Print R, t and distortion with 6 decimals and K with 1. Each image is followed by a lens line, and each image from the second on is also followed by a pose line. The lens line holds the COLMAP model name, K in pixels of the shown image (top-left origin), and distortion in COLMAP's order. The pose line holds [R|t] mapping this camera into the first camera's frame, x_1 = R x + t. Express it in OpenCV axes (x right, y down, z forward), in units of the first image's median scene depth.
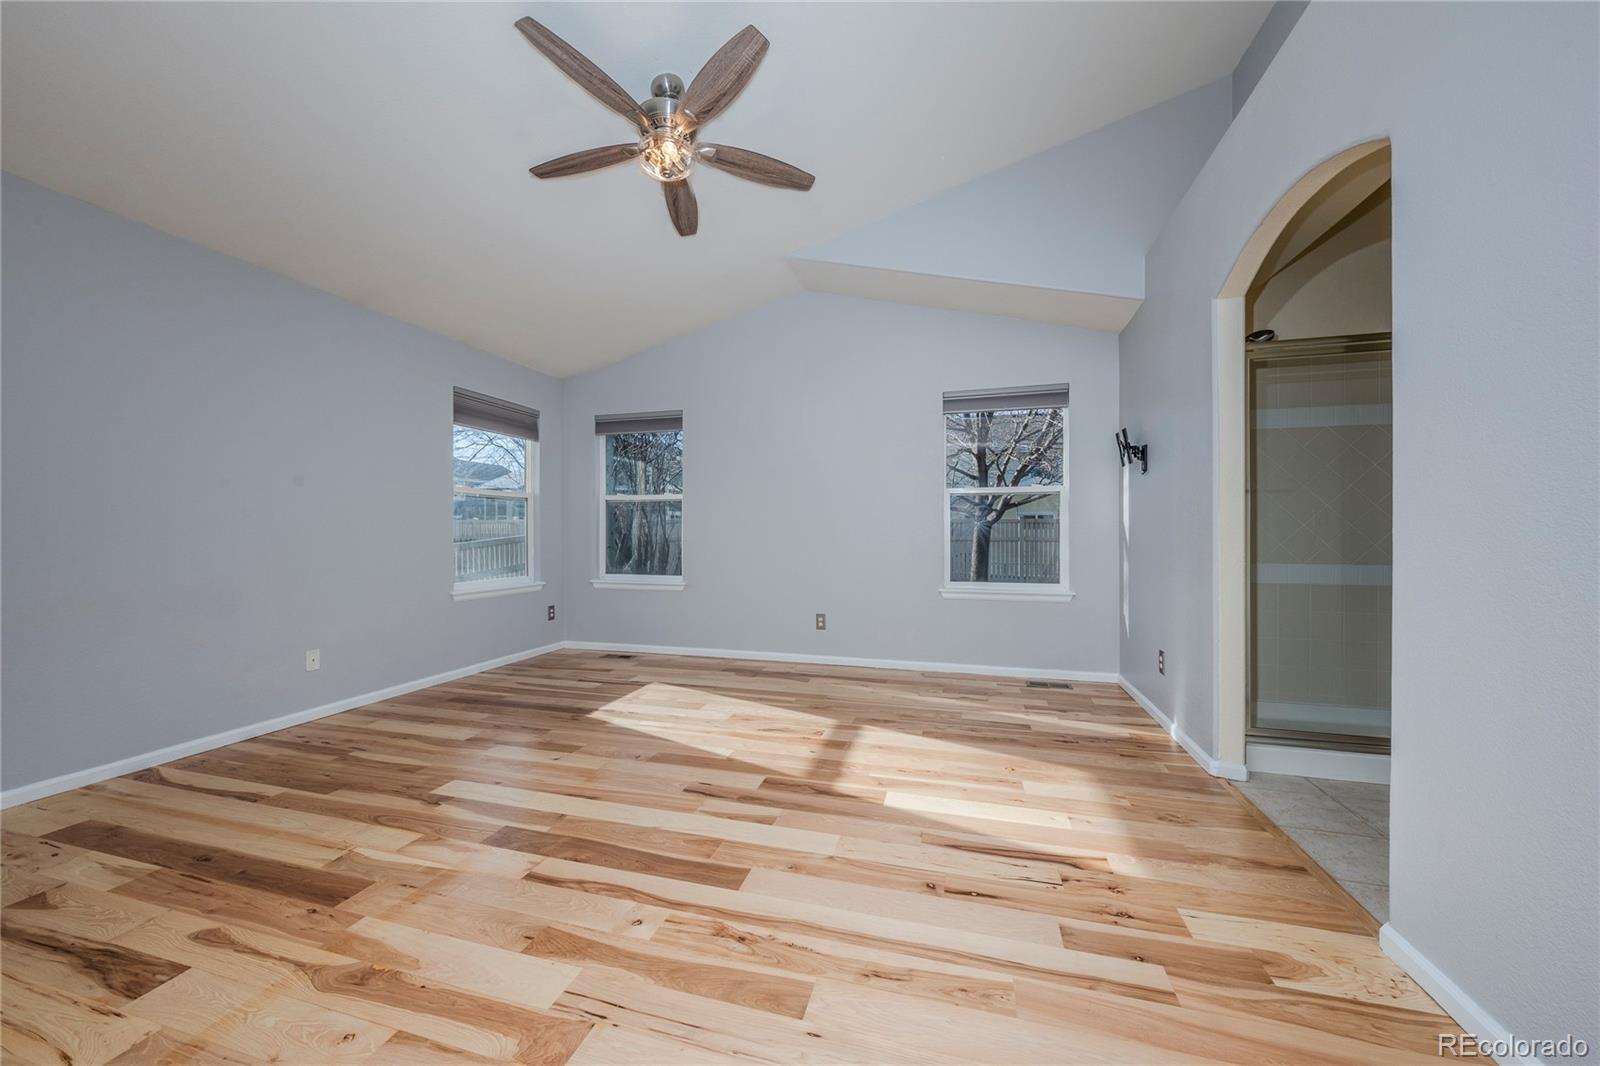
lens RADIAL K [[591.2, 0, 799.6], [0, 591.2, 537.7], [0, 0, 1]] dist [0.002976, 0.000282]
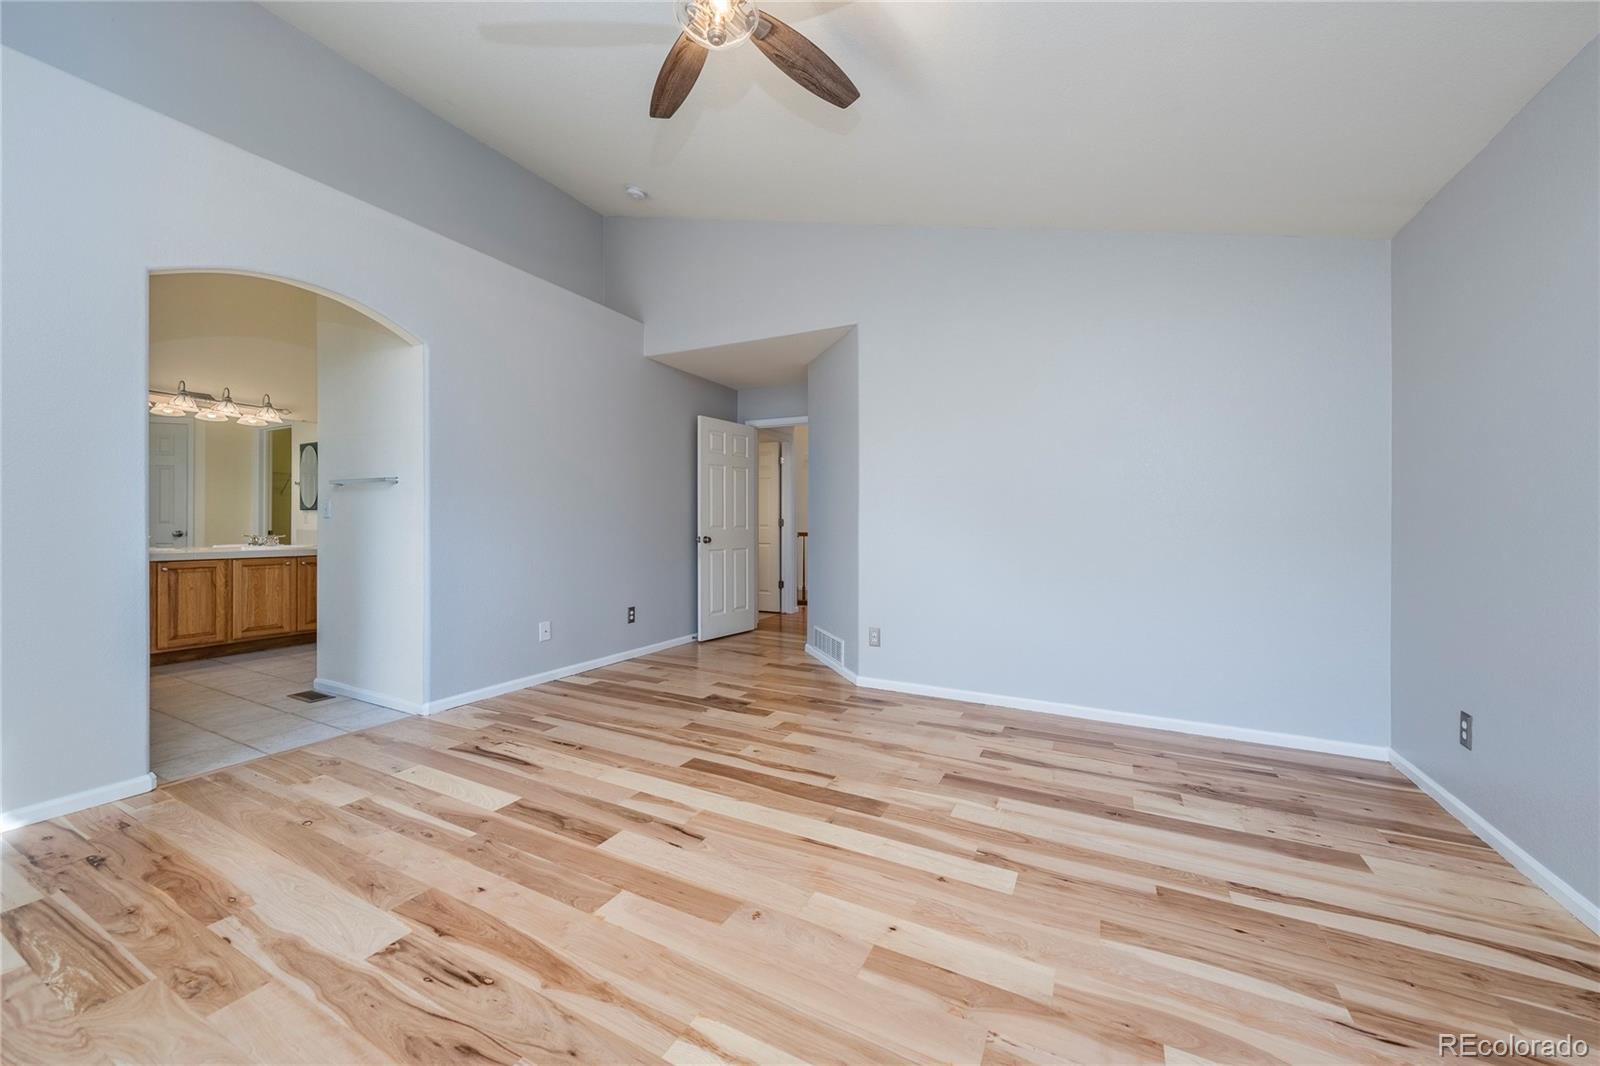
lens RADIAL K [[591.2, 0, 800.1], [0, 591.2, 526.1], [0, 0, 1]] dist [0.002976, 0.000282]
pose [[-0.981621, -0.008800, 0.190637, -0.542130], [-0.006139, 0.999875, 0.014543, -0.034559], [-0.190741, 0.013105, -0.981553, 1.996444]]
